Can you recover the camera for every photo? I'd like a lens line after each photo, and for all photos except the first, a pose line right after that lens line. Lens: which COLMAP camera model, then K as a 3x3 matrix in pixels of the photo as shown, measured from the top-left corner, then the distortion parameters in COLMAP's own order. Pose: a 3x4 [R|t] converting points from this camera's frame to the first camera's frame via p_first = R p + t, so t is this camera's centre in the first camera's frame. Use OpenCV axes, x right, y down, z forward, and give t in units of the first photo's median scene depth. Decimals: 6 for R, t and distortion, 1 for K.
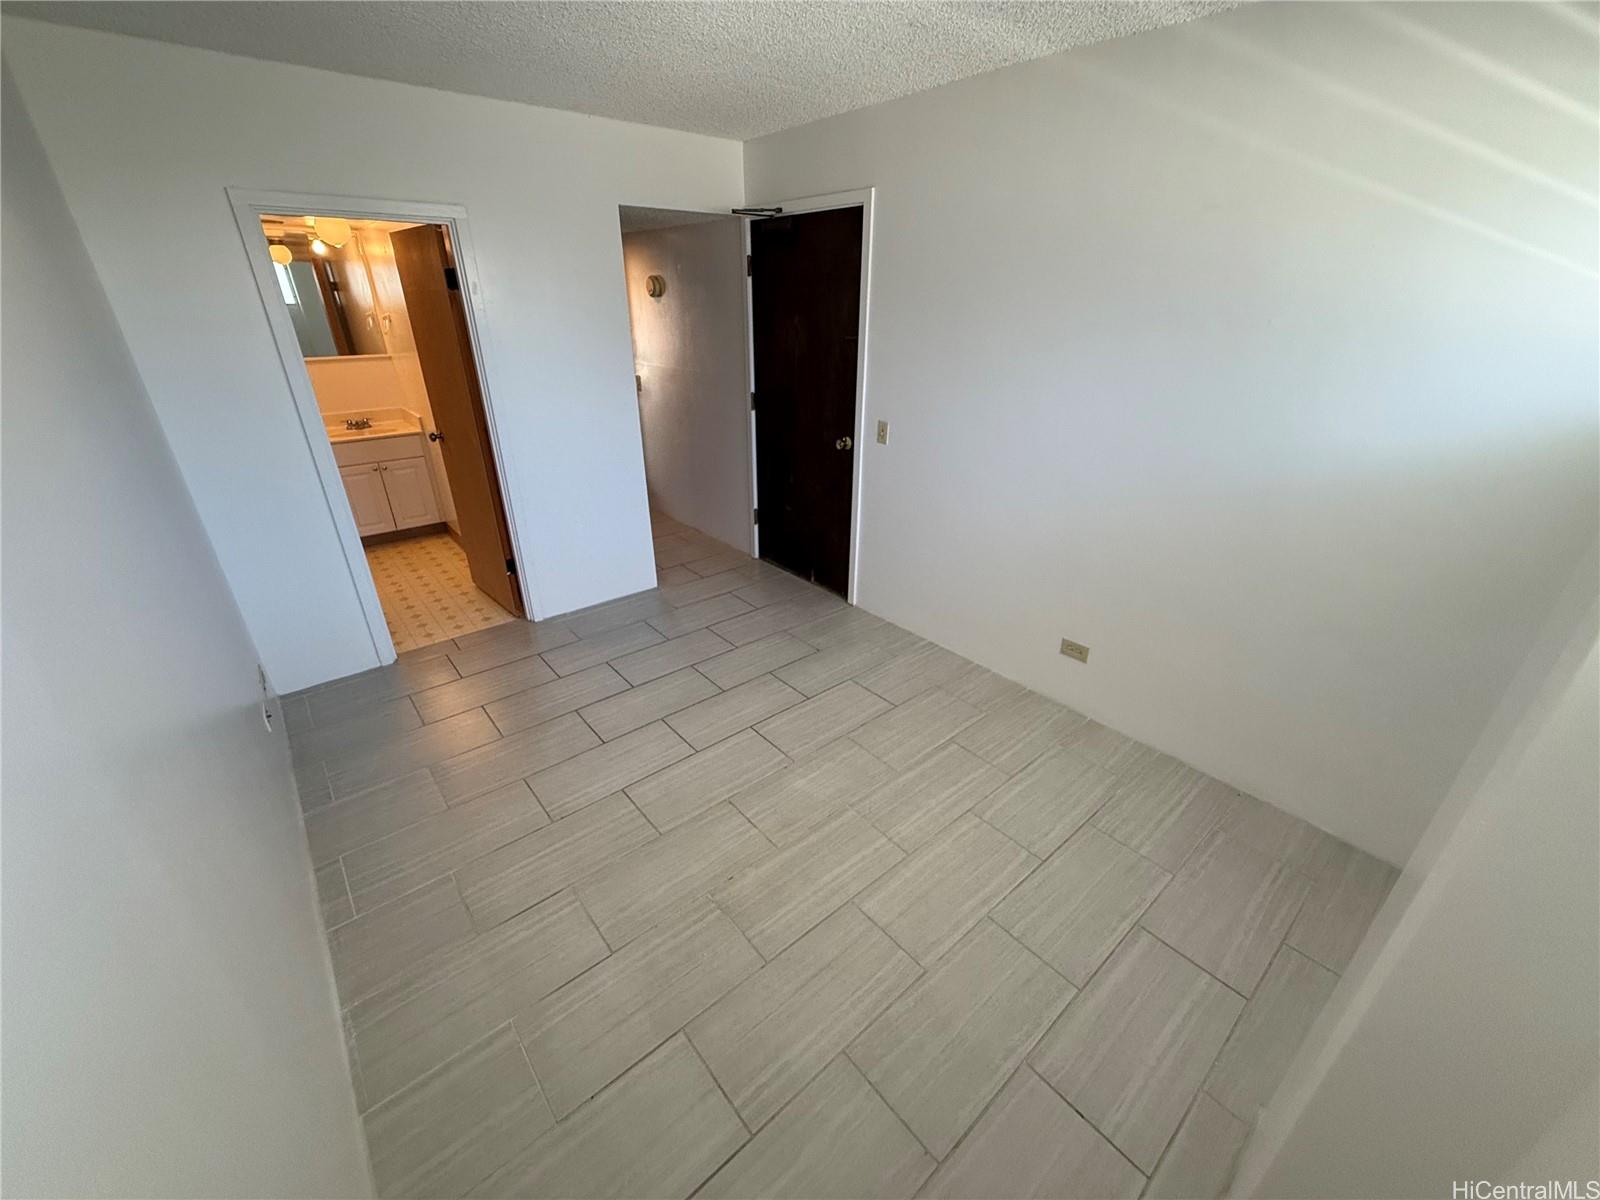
lens RADIAL K [[637.2, 0, 797.1], [0, 637.2, 603.9], [0, 0, 1]] dist [-0.000128, 0.000189]
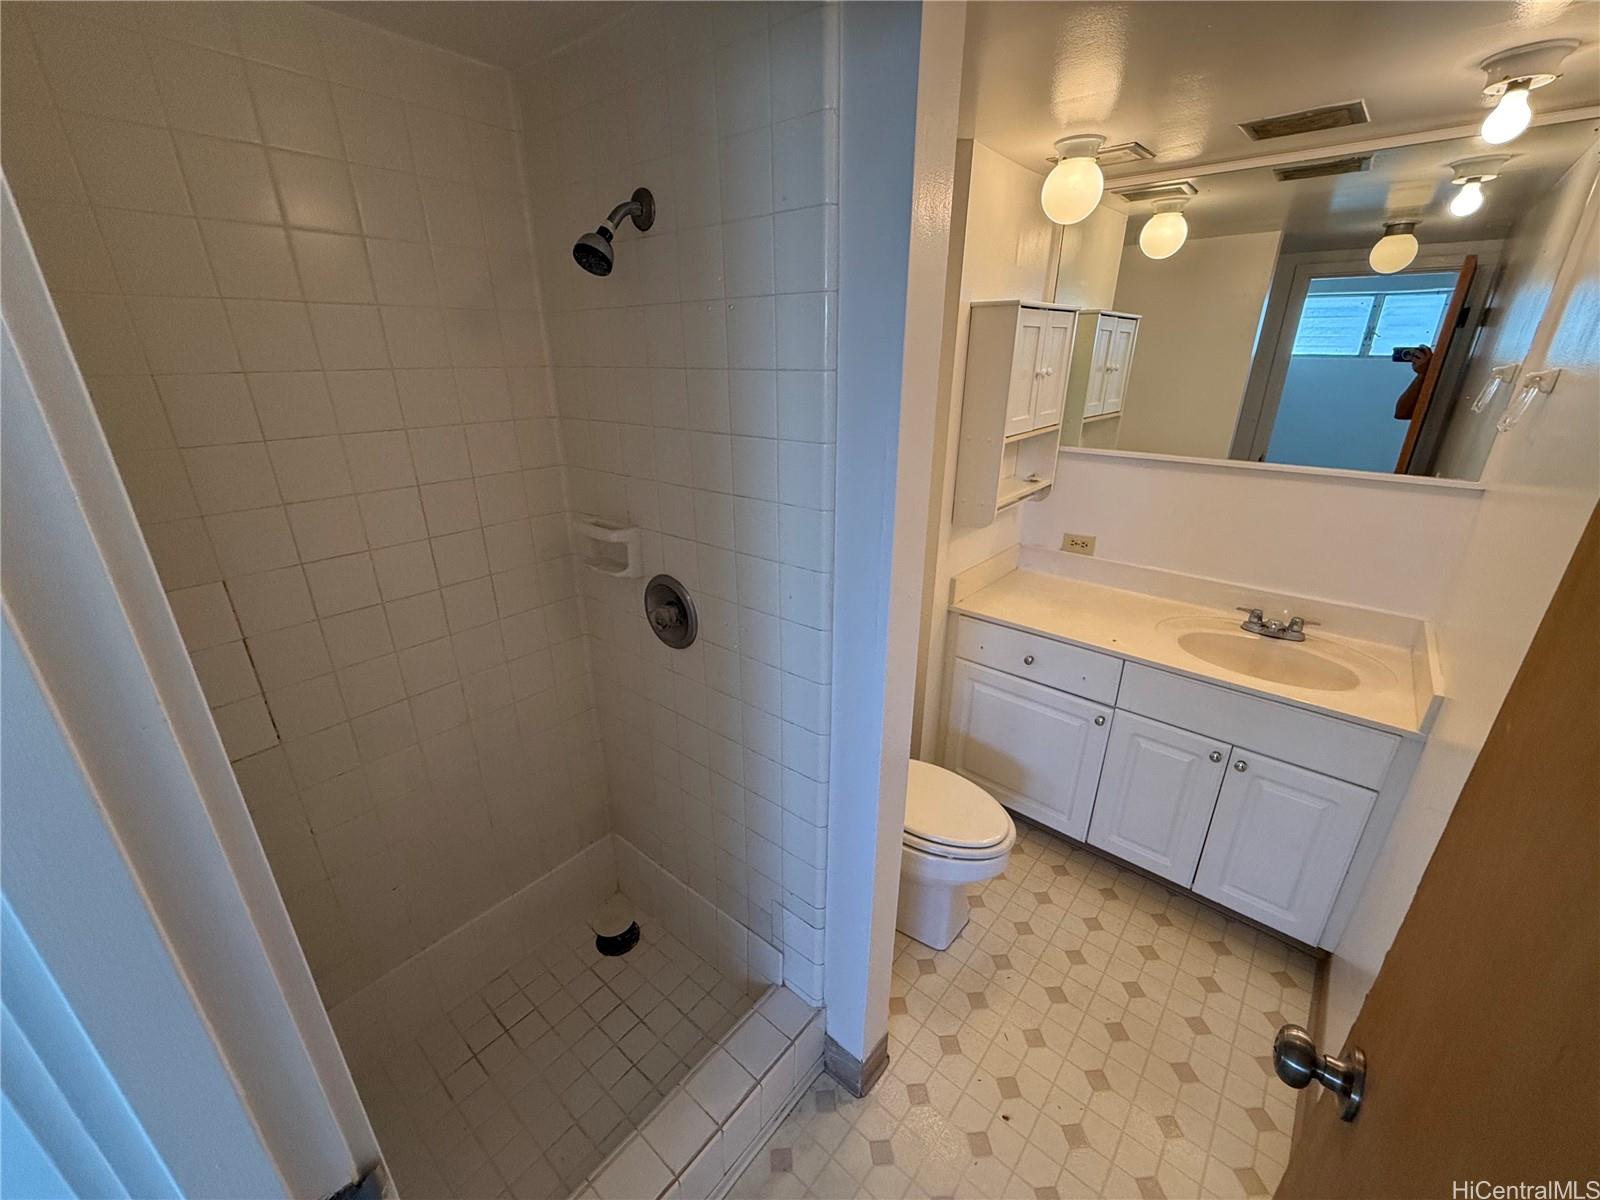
lens RADIAL K [[637.2, 0, 797.1], [0, 637.2, 603.9], [0, 0, 1]] dist [-0.000128, 0.000189]
pose [[0.156413, 0.360824, -0.919424, -0.357264], [-0.421557, 0.866223, 0.268230, -0.271190], [0.893210, 0.345635, 0.287597, 0.592244]]
